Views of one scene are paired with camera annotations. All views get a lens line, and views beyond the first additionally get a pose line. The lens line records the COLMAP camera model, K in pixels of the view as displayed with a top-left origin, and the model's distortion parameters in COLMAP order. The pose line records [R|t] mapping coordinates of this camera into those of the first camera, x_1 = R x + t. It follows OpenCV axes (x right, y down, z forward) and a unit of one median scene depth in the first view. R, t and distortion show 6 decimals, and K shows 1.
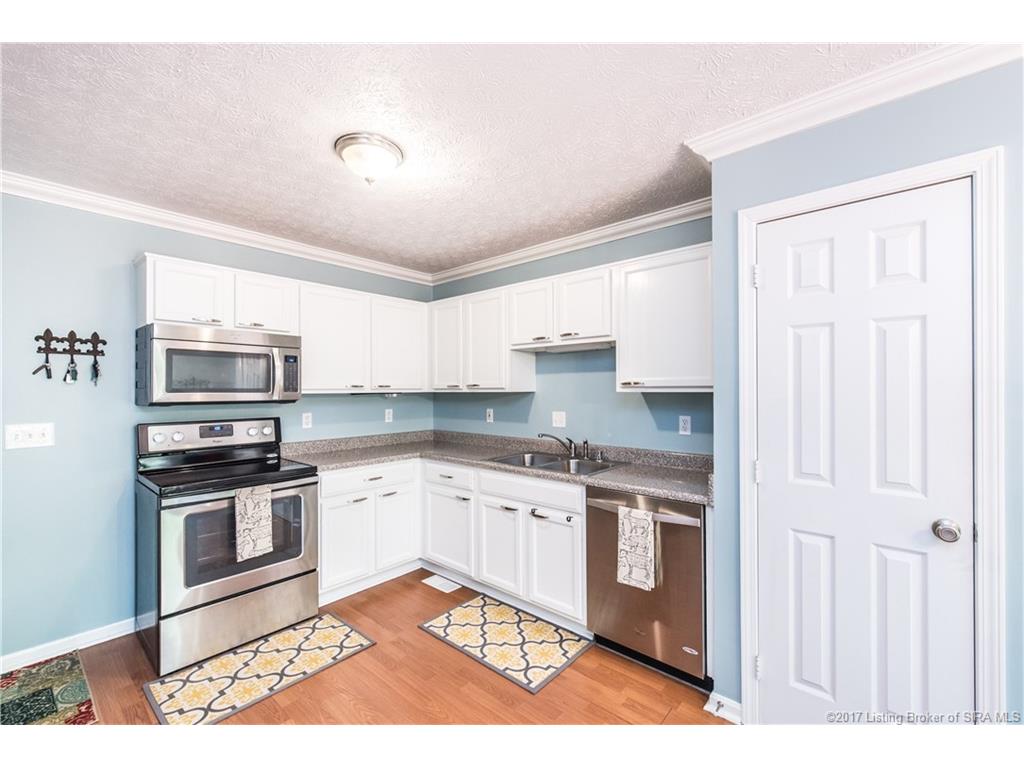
lens RADIAL K [[440.1, 0, 510.6], [0, 440.1, 384.4], [0, 0, 1]] dist [0.000666, 0.000181]
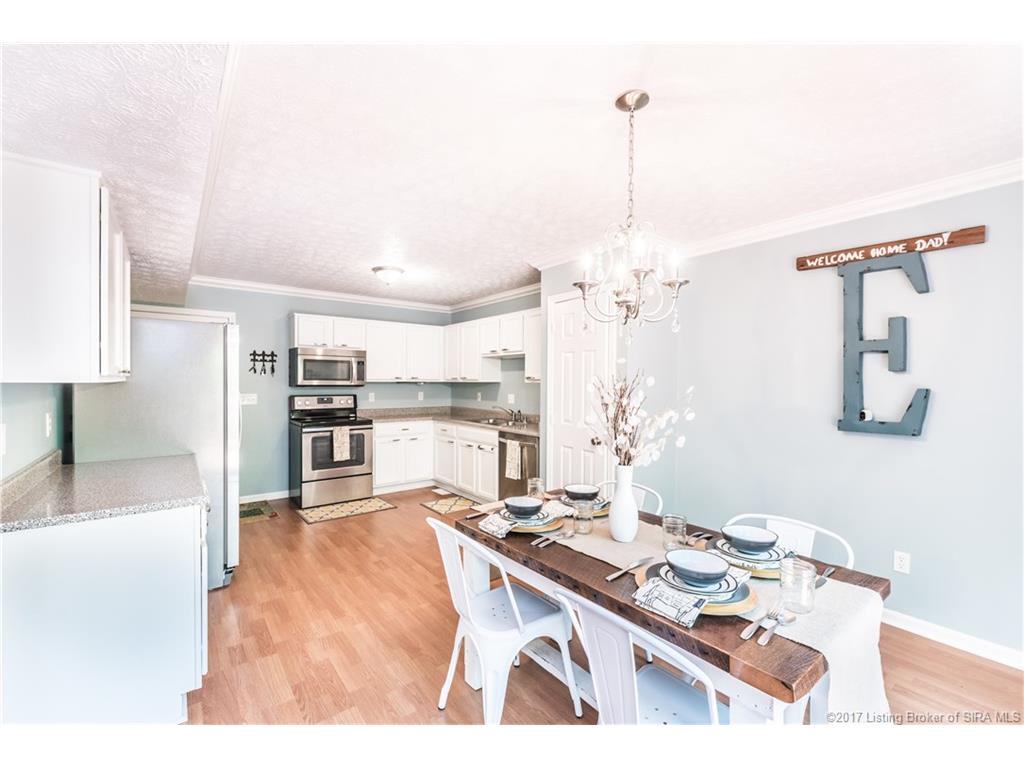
lens RADIAL K [[440.1, 0, 510.6], [0, 440.1, 384.4], [0, 0, 1]] dist [0.000666, 0.000181]
pose [[0.980928, 0.010839, -0.194071, 0.530474], [-0.007396, 0.999802, 0.018456, -0.006835], [0.194233, -0.016668, 0.980814, -0.773708]]
